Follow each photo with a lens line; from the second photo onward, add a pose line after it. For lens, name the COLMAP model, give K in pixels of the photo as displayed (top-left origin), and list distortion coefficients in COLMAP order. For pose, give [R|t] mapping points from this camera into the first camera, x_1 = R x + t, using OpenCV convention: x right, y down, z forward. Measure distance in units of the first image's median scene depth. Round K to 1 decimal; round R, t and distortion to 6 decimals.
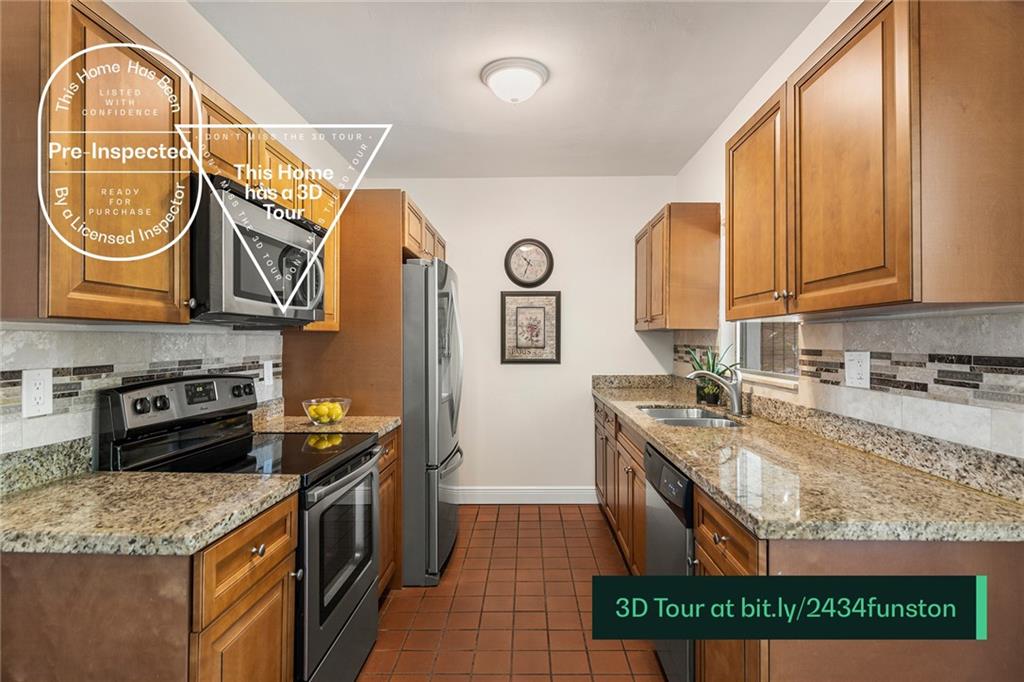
lens RADIAL K [[514.6, 0, 512.0], [0, 514.6, 341.0], [0, 0, 1]] dist [0.000111, -0.000058]
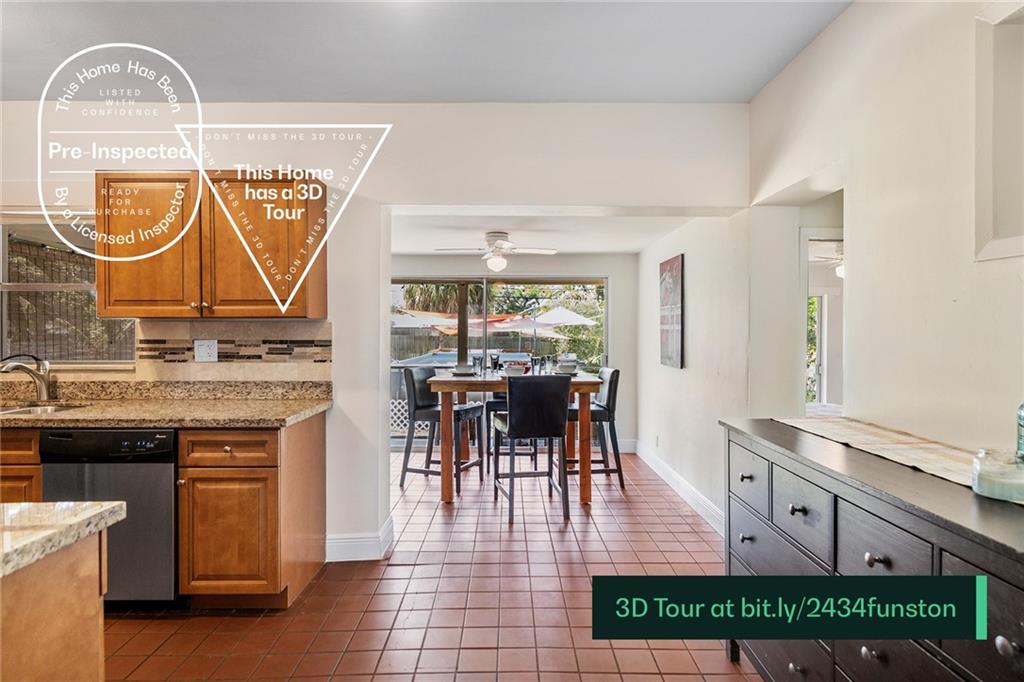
lens RADIAL K [[514.6, 0, 512.0], [0, 514.6, 341.0], [0, 0, 1]] dist [0.000111, -0.000058]
pose [[-0.034046, -0.019515, 0.999230, -1.130109], [0.000126, 0.999809, 0.019531, -0.009010], [-0.999420, 0.000790, -0.034037, 0.091922]]
